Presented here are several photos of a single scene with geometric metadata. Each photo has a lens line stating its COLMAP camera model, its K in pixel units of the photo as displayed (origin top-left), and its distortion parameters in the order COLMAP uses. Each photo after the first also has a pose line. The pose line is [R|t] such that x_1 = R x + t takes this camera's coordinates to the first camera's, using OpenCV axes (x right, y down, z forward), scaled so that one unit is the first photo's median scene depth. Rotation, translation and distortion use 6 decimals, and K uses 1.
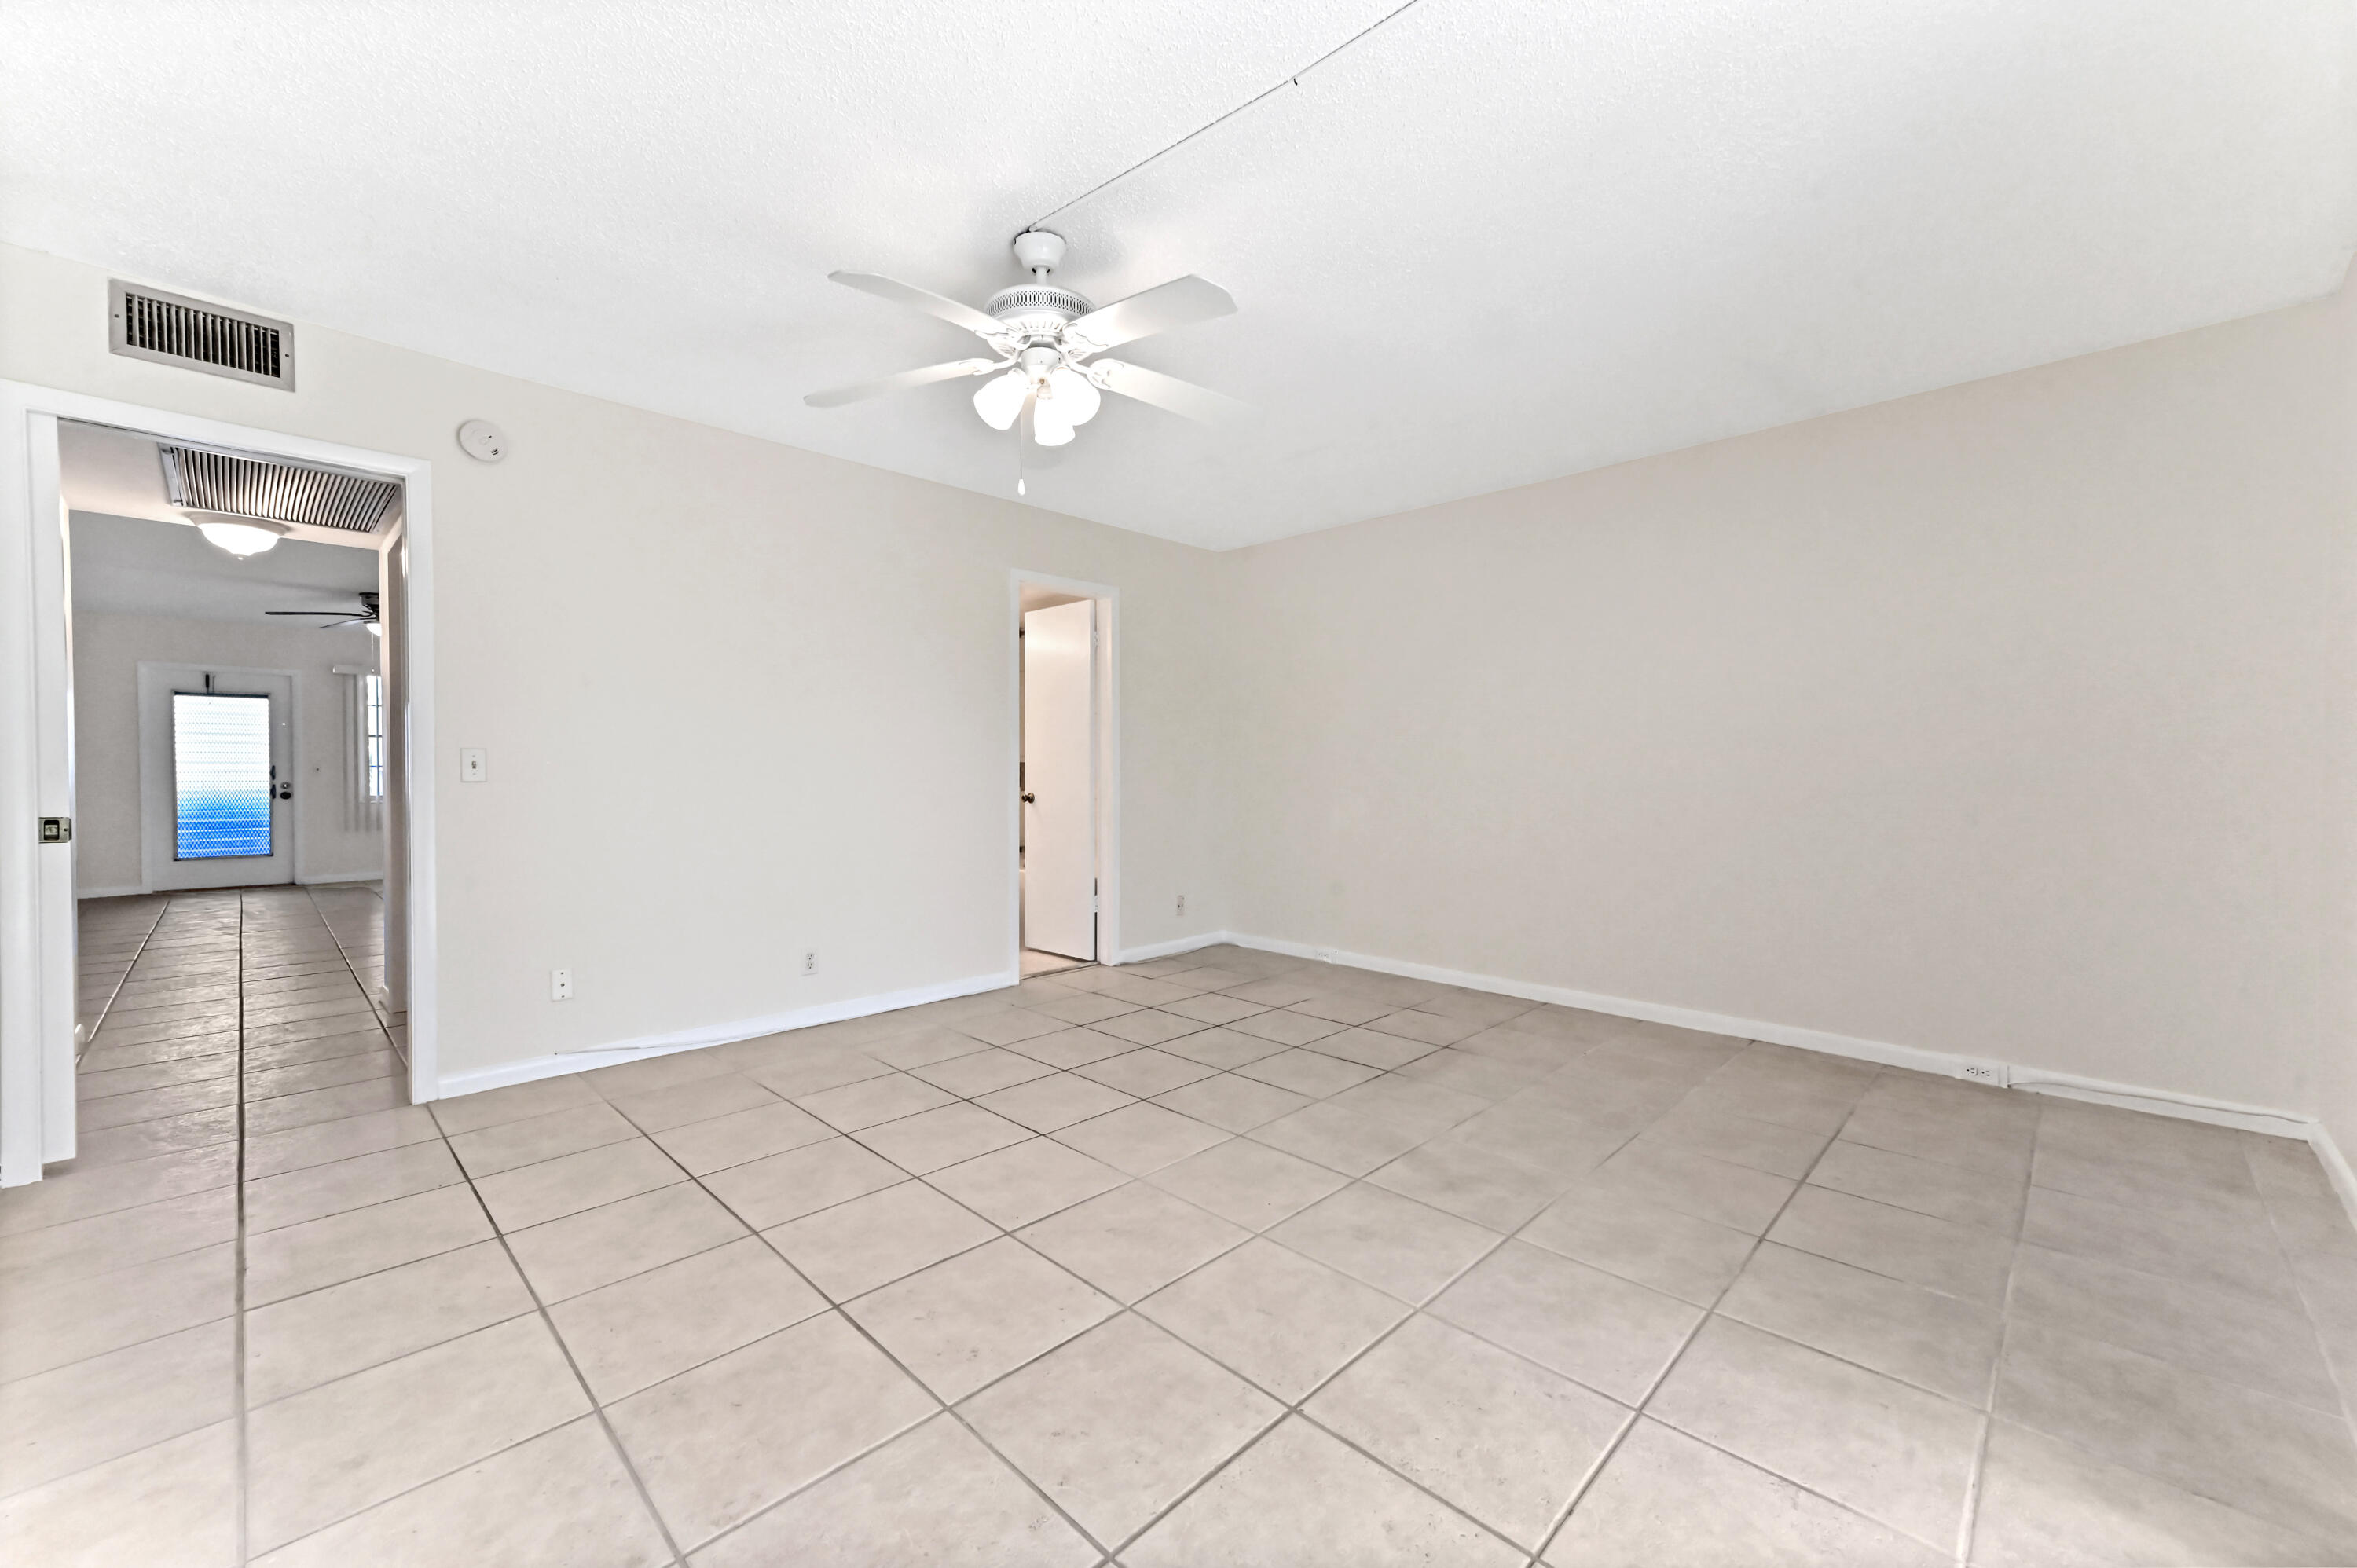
lens RADIAL K [[923.0, 0, 1178.5], [0, 923.0, 784.0], [0, 0, 1]] dist [0.014708, 0.000137]
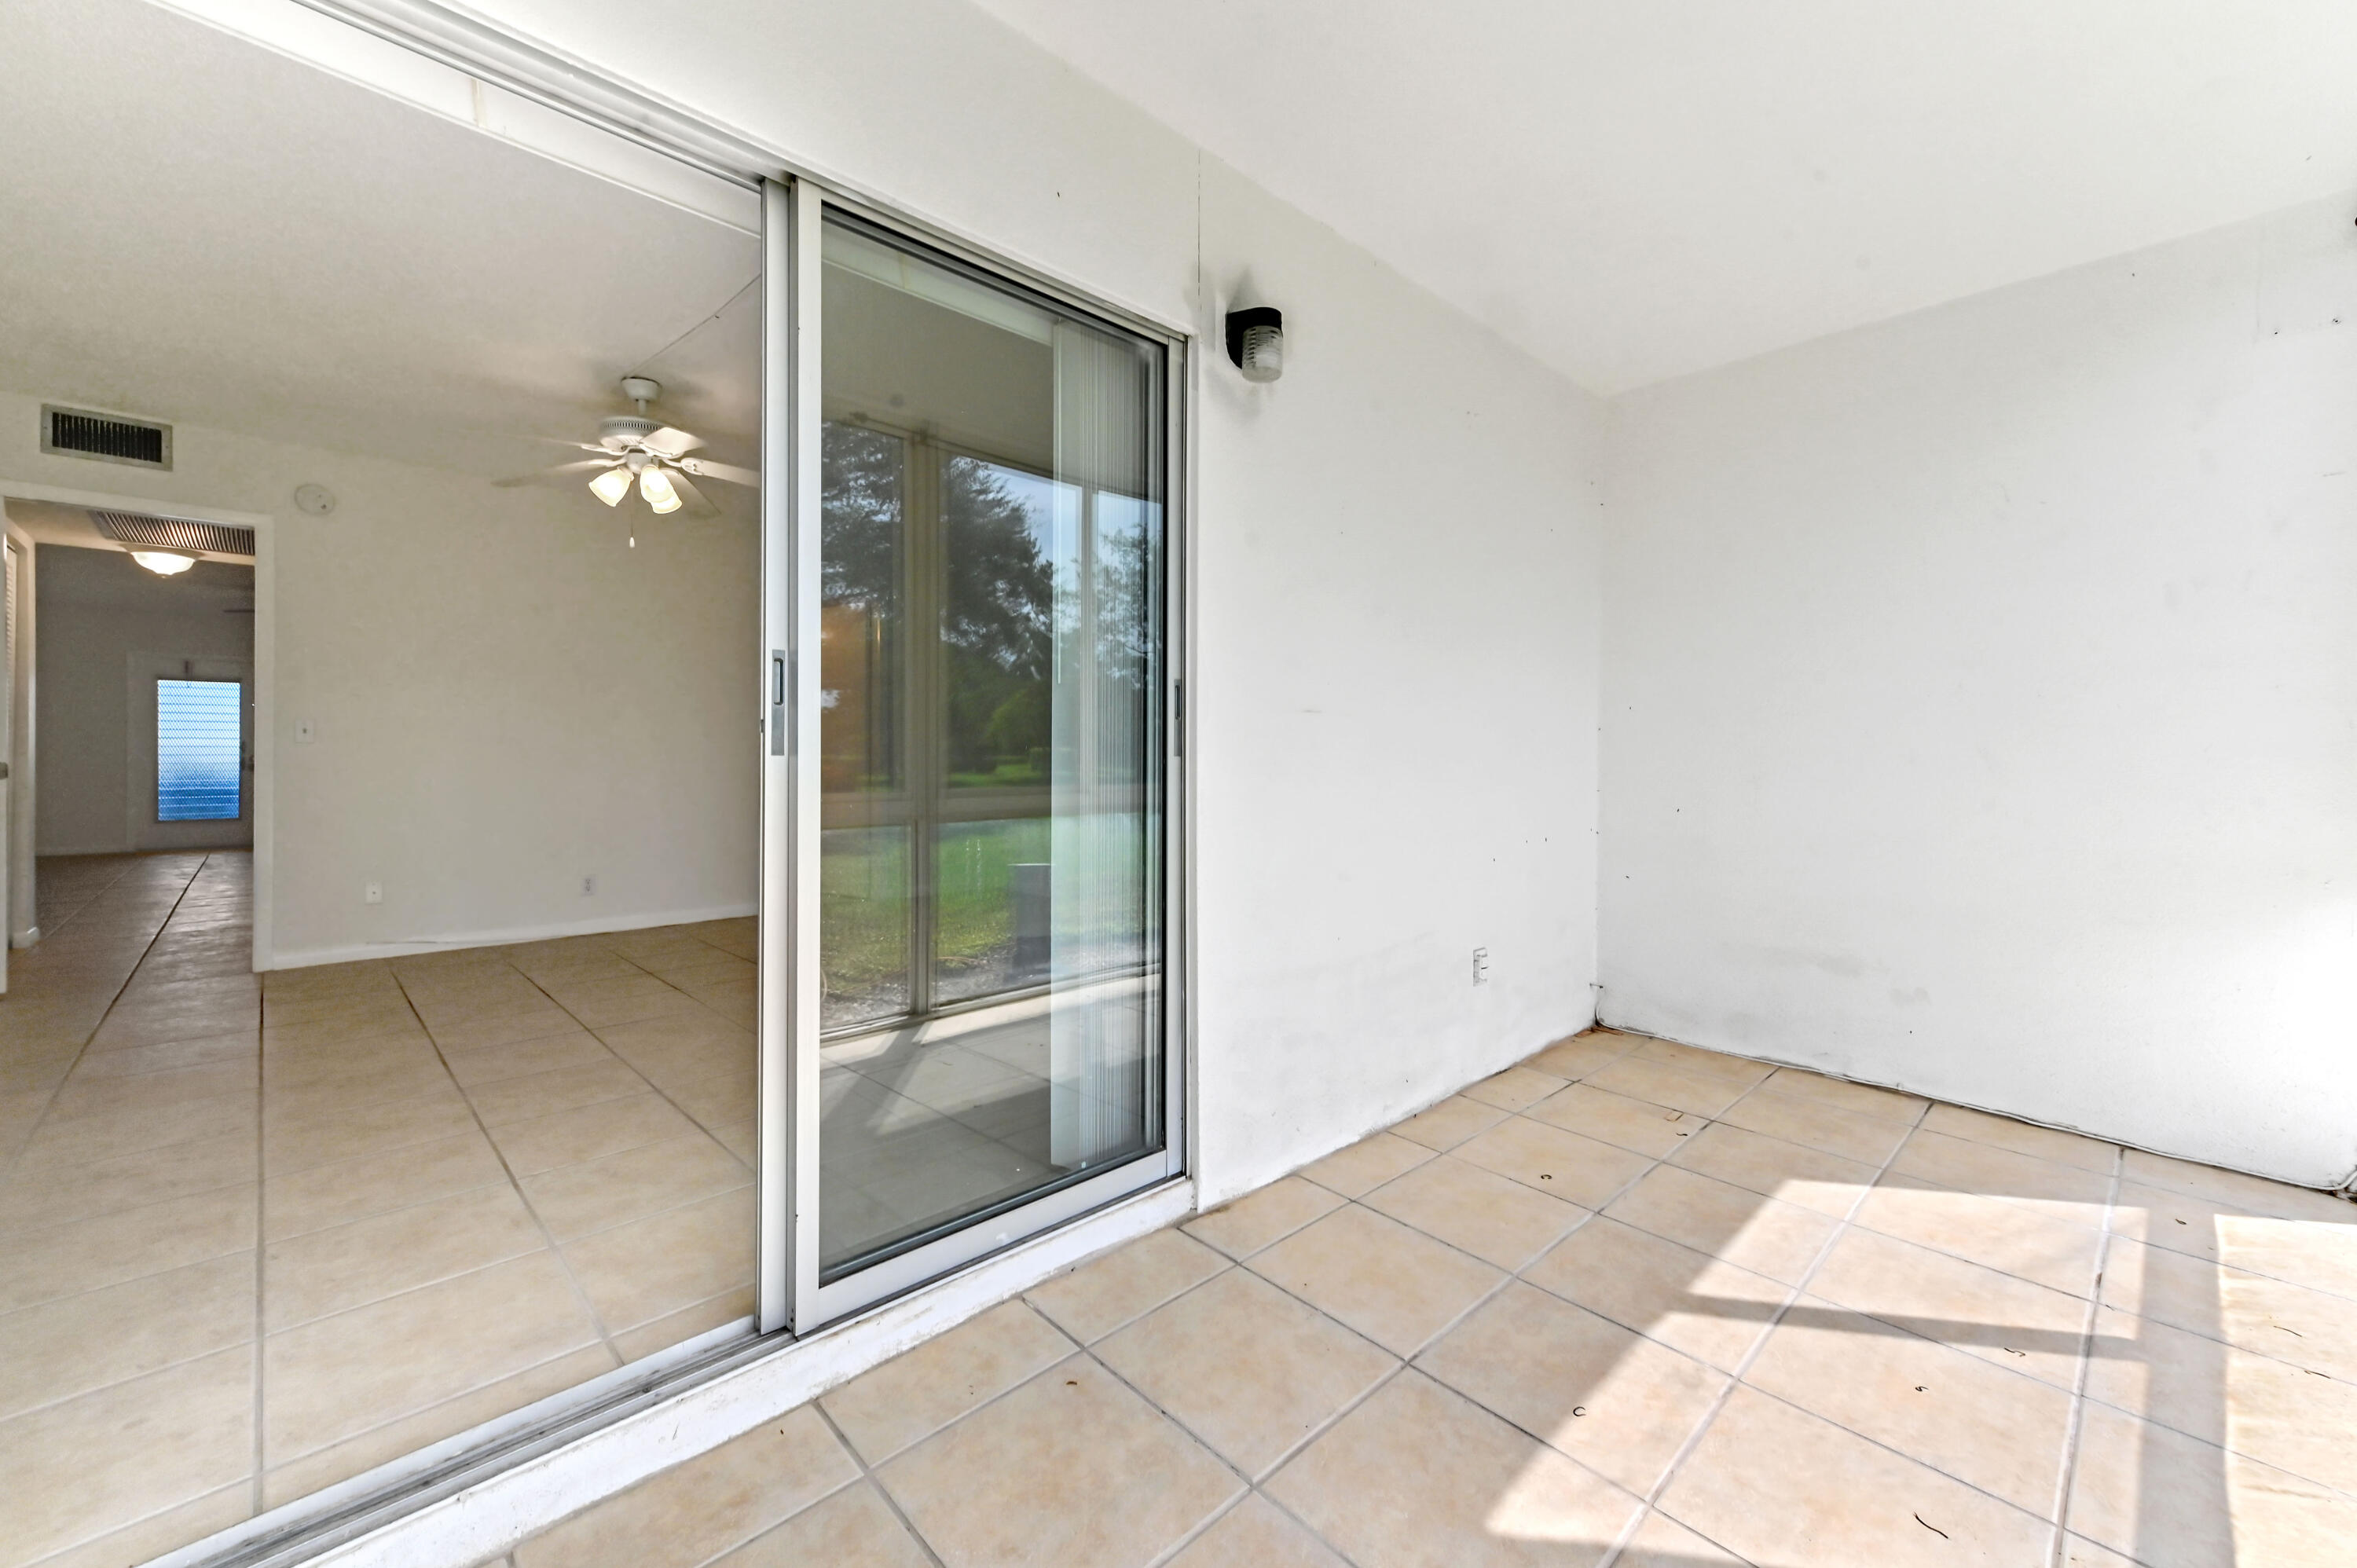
lens RADIAL K [[927.7, 0, 1174.7], [0, 927.7, 751.6], [0, 0, 1]] dist [0.013941, 0.000219]
pose [[0.999815, 0.002692, -0.019057, 0.211520], [-0.003064, 0.999804, -0.019546, 0.013061], [0.019000, 0.019601, 0.999627, -0.139956]]
